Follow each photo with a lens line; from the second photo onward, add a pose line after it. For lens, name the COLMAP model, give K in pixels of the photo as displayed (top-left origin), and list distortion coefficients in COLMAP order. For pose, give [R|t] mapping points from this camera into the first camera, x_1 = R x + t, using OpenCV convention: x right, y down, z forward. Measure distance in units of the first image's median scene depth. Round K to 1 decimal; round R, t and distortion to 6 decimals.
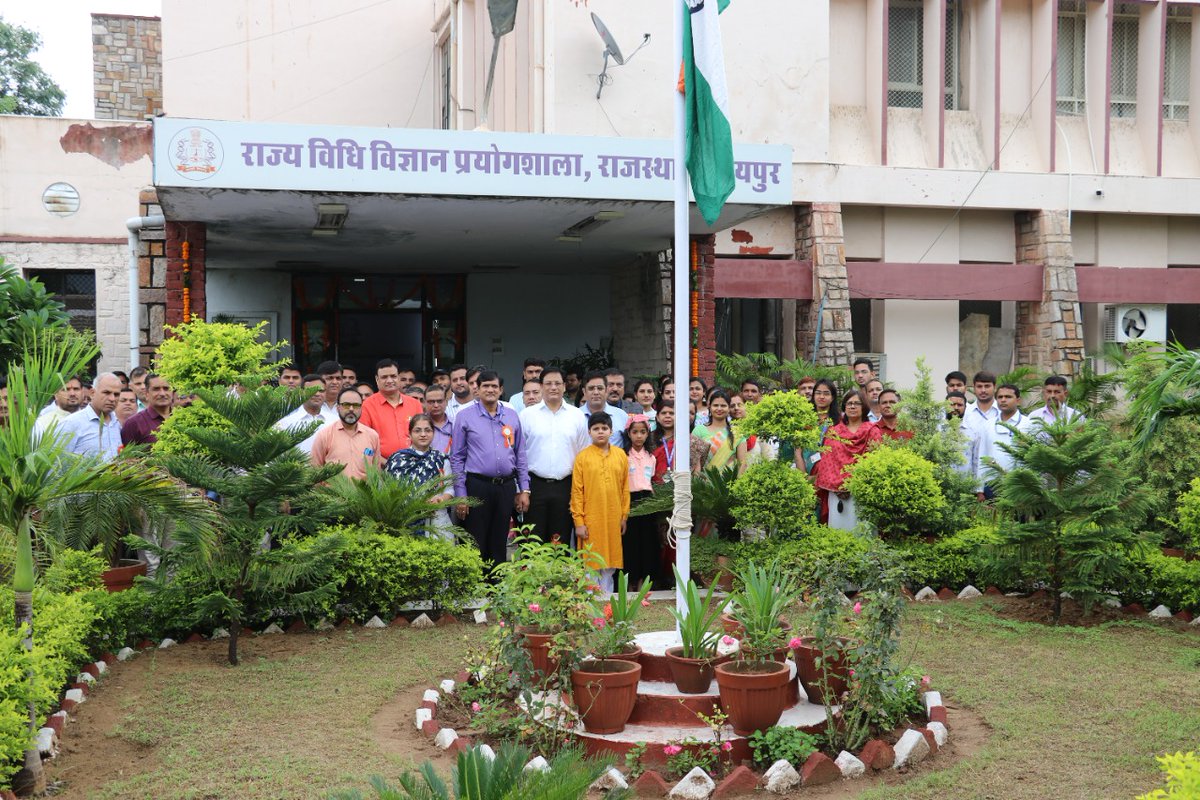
lens RADIAL K [[1315.6, 0, 600.0], [0, 1315.6, 400.0], [0, 0, 1]] dist [-0.050690, 0.224894]
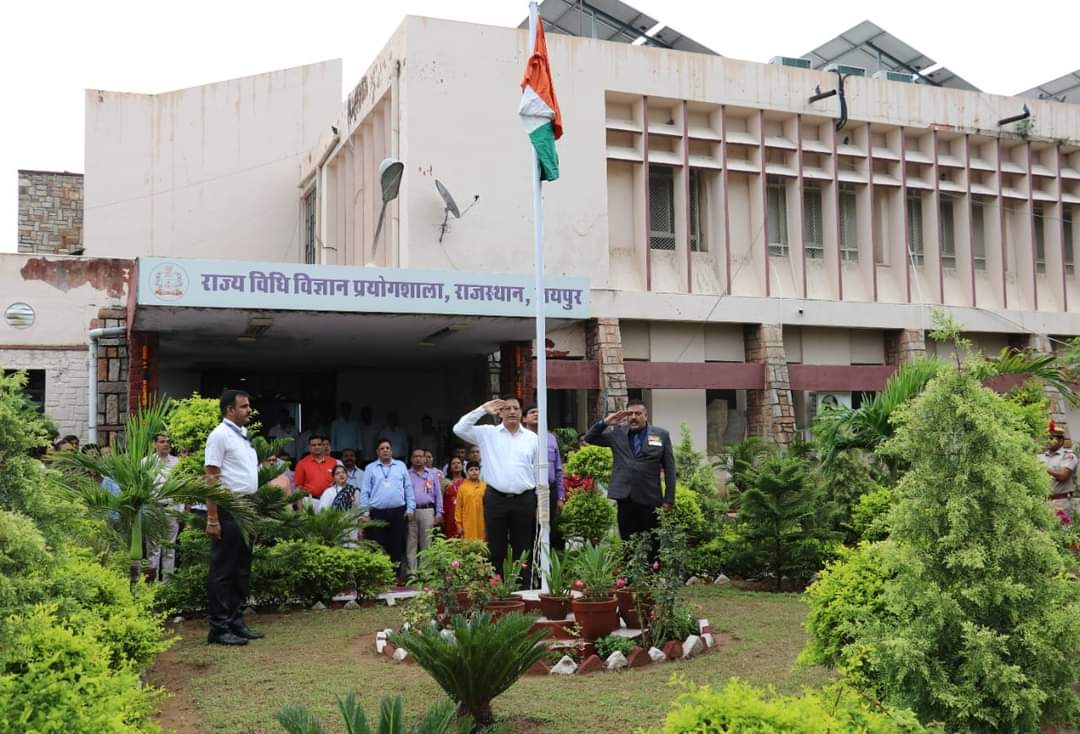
lens RADIAL K [[1089.3, 0, 540.0], [0, 1089.3, 367.0], [0, 0, 1]] dist [-0.045020, 0.017209]
pose [[0.992973, -0.004448, 0.118261, -0.048078], [0.016934, 0.994350, -0.104788, 0.025877], [-0.117126, 0.106054, 0.987438, -0.153127]]
